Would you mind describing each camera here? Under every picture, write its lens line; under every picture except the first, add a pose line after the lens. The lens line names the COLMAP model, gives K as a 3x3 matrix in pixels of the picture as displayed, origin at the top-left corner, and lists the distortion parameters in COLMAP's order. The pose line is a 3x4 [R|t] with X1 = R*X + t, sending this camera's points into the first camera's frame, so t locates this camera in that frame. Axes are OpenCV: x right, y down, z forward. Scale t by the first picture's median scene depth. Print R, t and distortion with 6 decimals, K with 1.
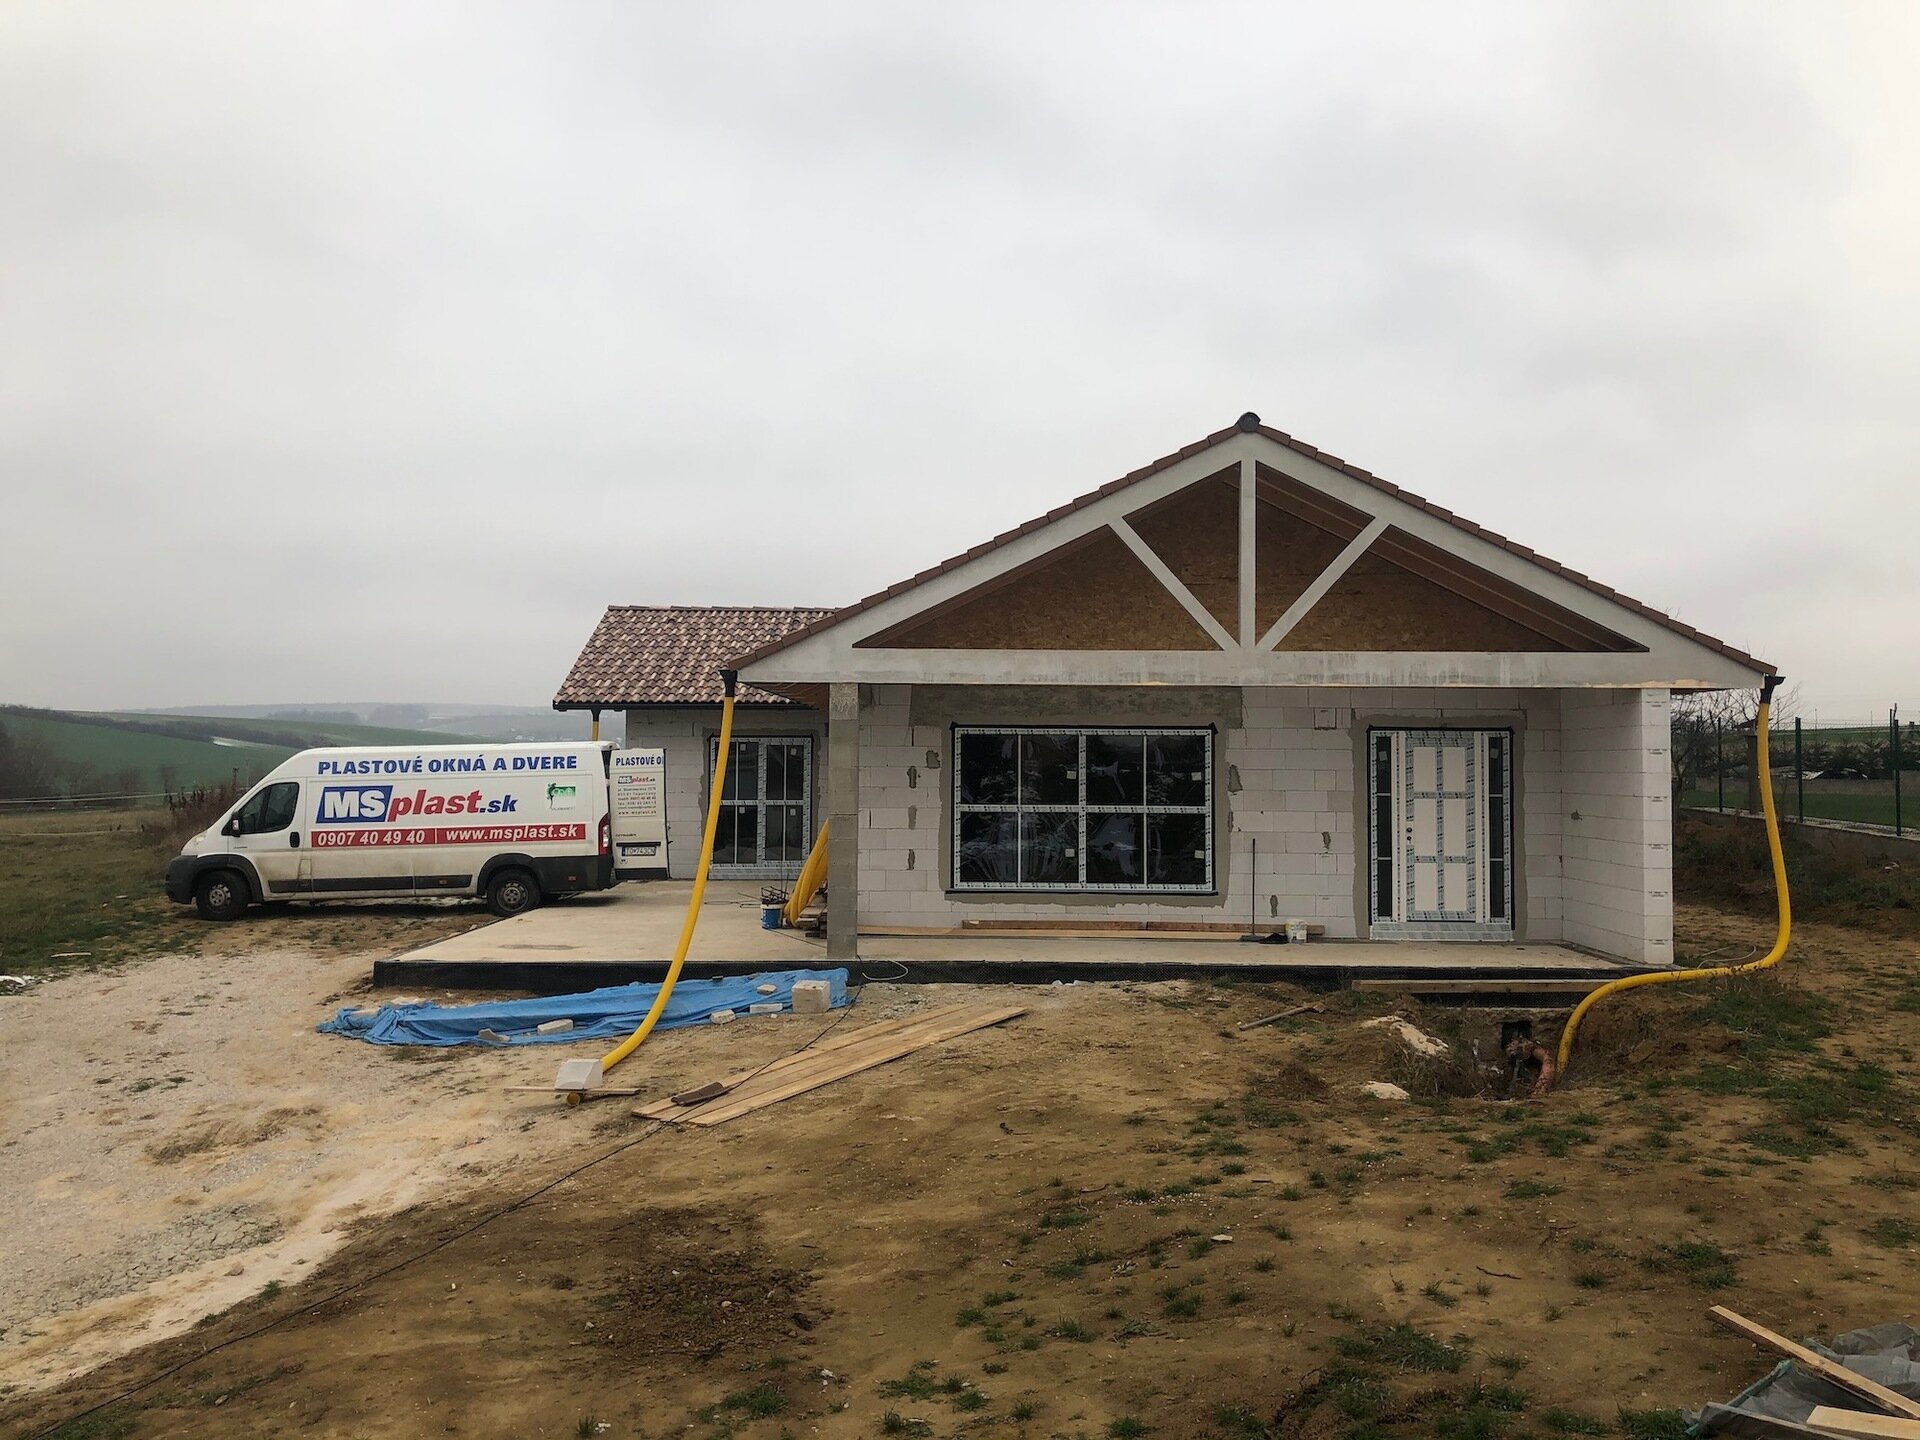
lens RADIAL K [[1569.2, 0, 970.1], [0, 1569.2, 720.4], [0, 0, 1]] dist [0.030697, -0.037191]
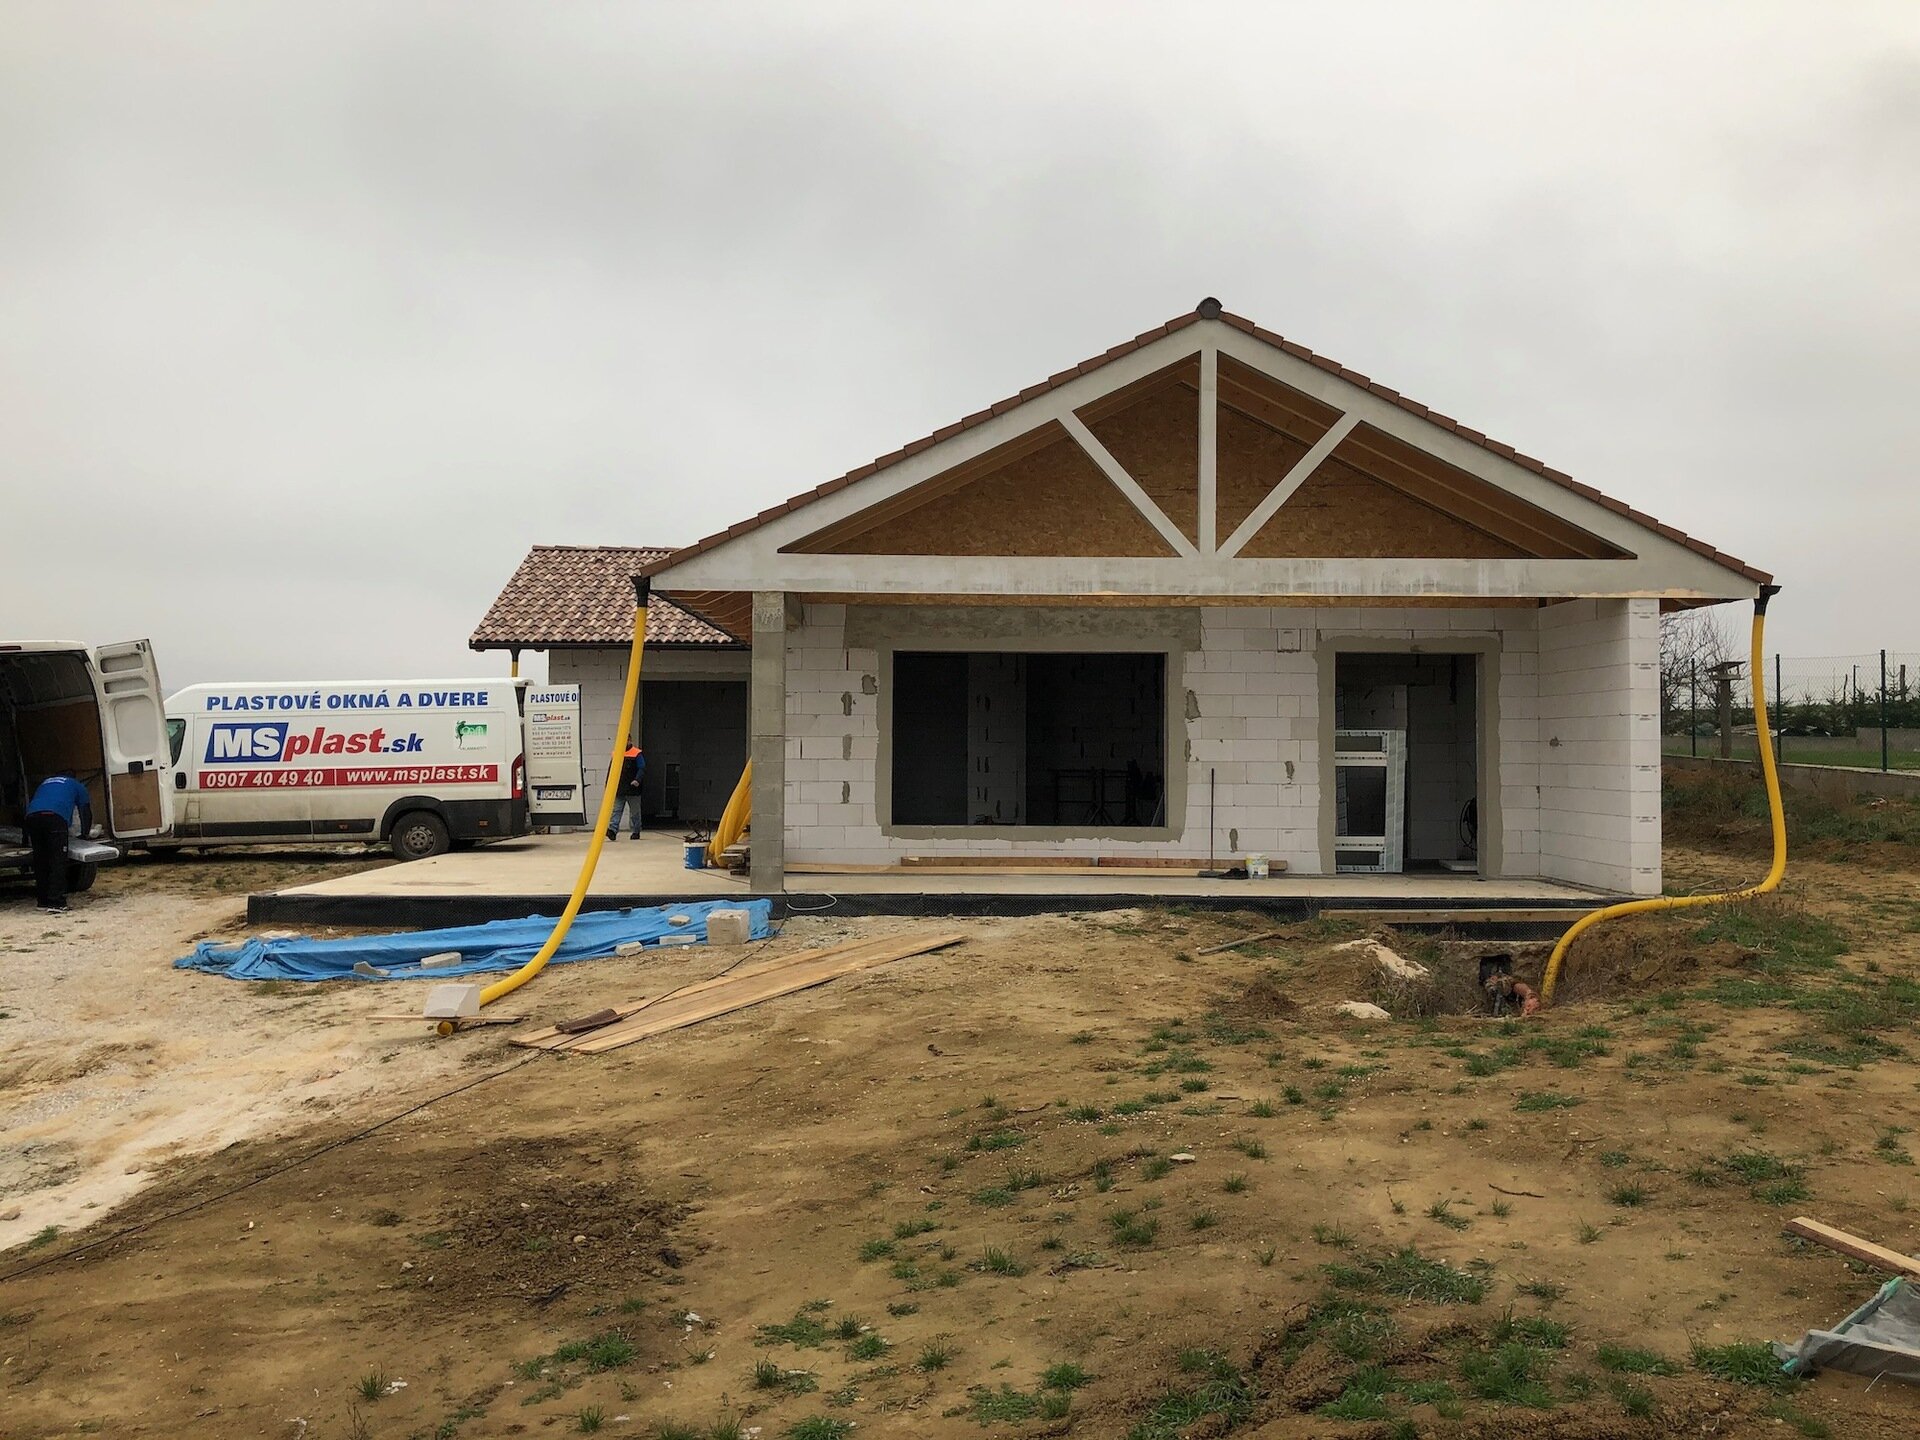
lens RADIAL K [[1569.2, 0, 966.1], [0, 1569.2, 729.6], [0, 0, 1]] dist [0.030697, -0.037191]
pose [[0.999660, -0.002472, 0.025951, 0.009881], [0.002063, 0.999873, 0.015787, 0.036697], [-0.025987, -0.015728, 0.999539, 0.071430]]
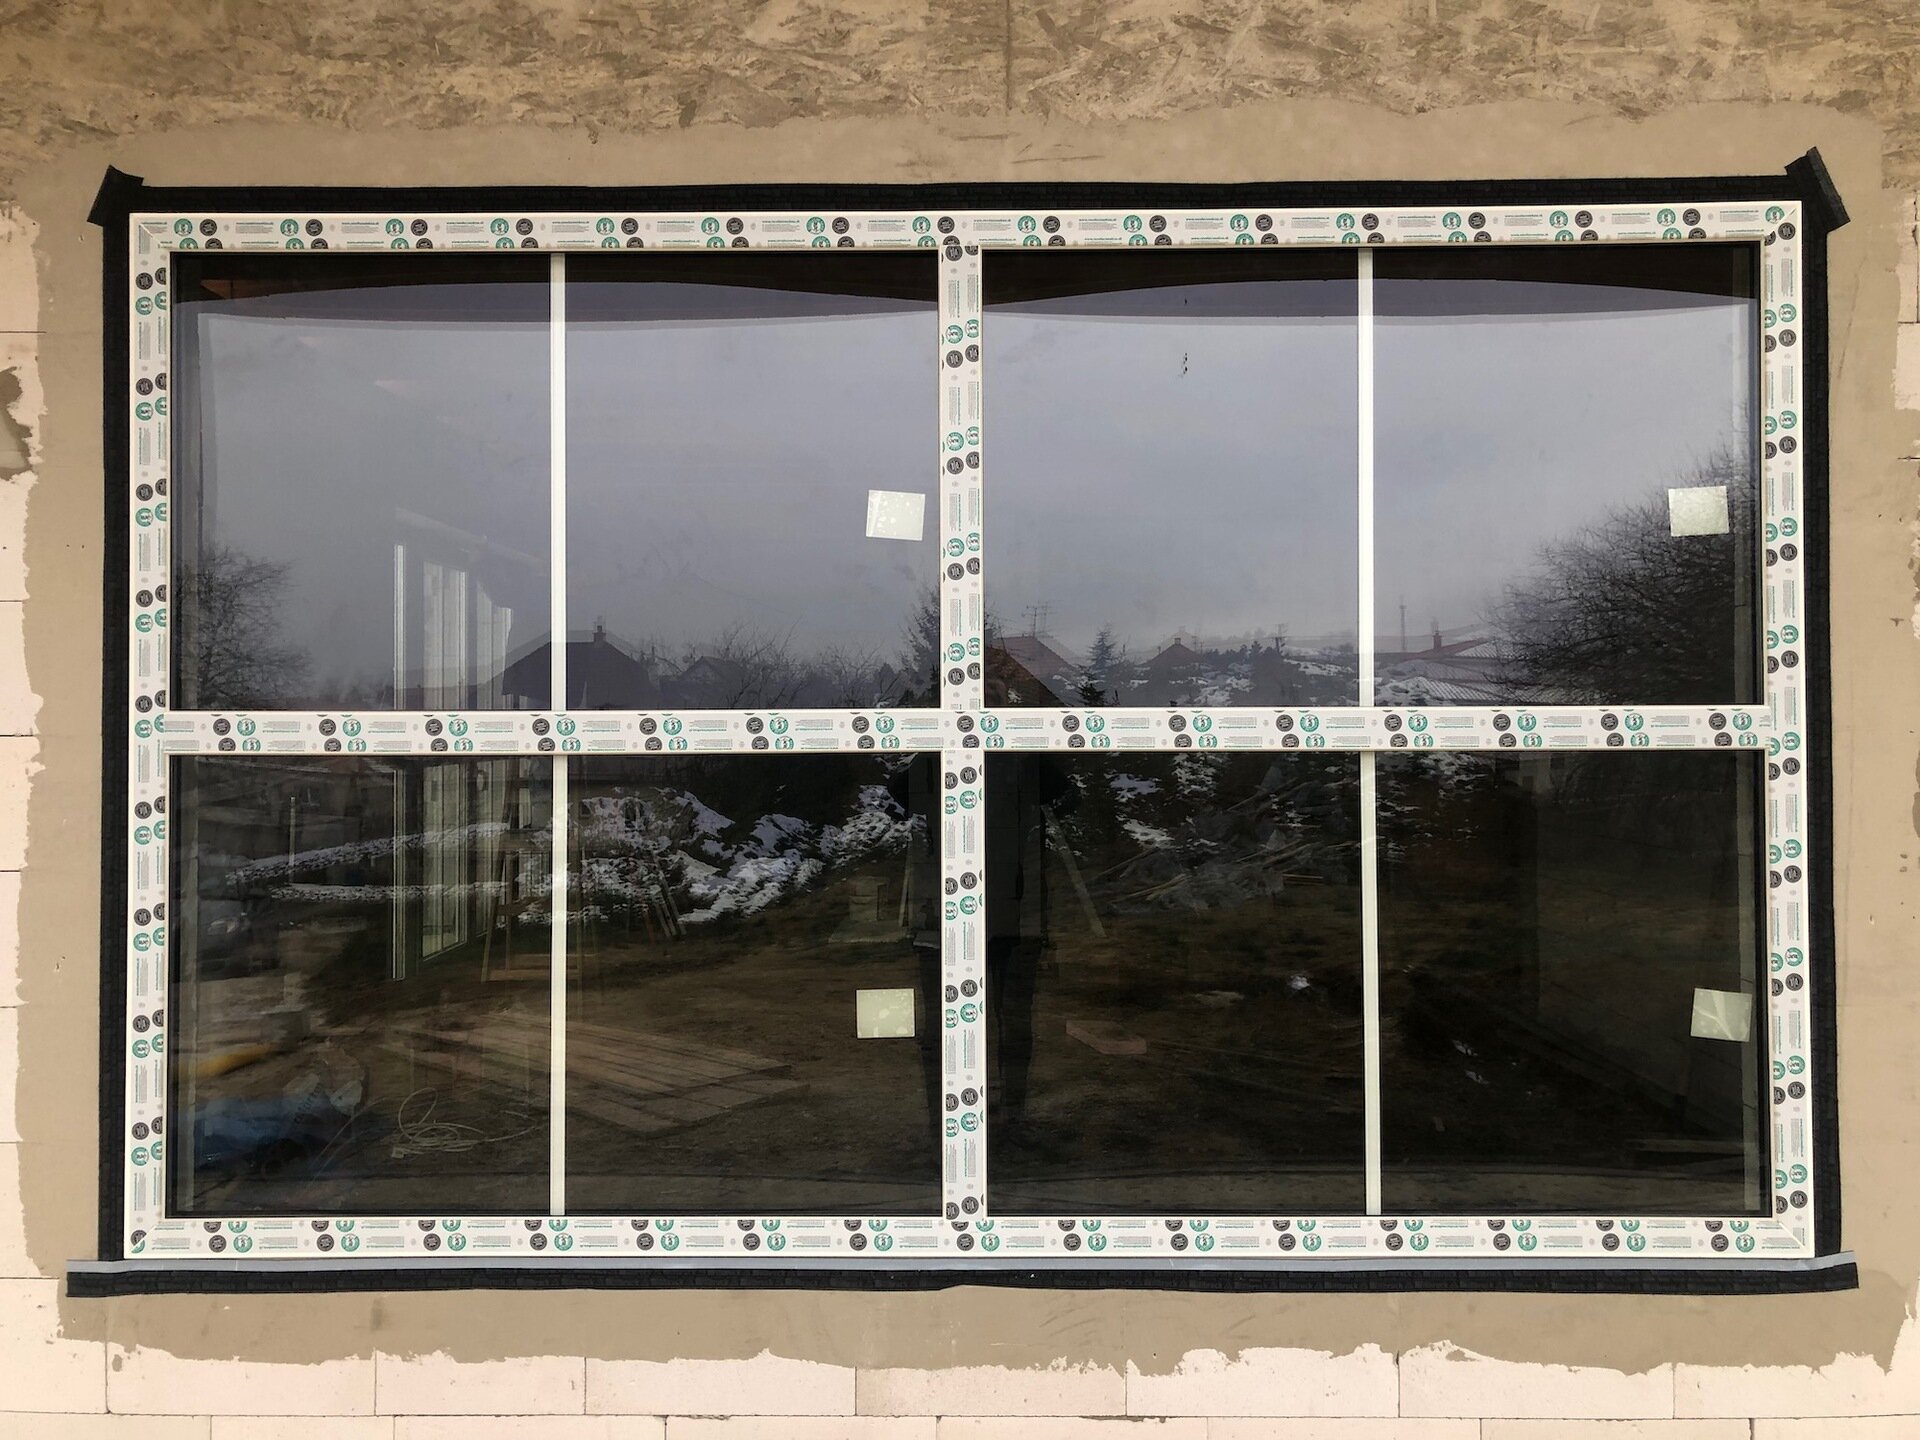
lens RADIAL K [[1569.2, 0, 962.3], [0, 1569.2, 724.9], [0, 0, 1]] dist [0.030697, -0.037191]
pose [[0.999647, -0.010304, -0.024476, 0.075450], [0.011021, 0.999509, 0.029338, 0.051248], [0.024162, -0.029597, 0.999270, 0.844790]]
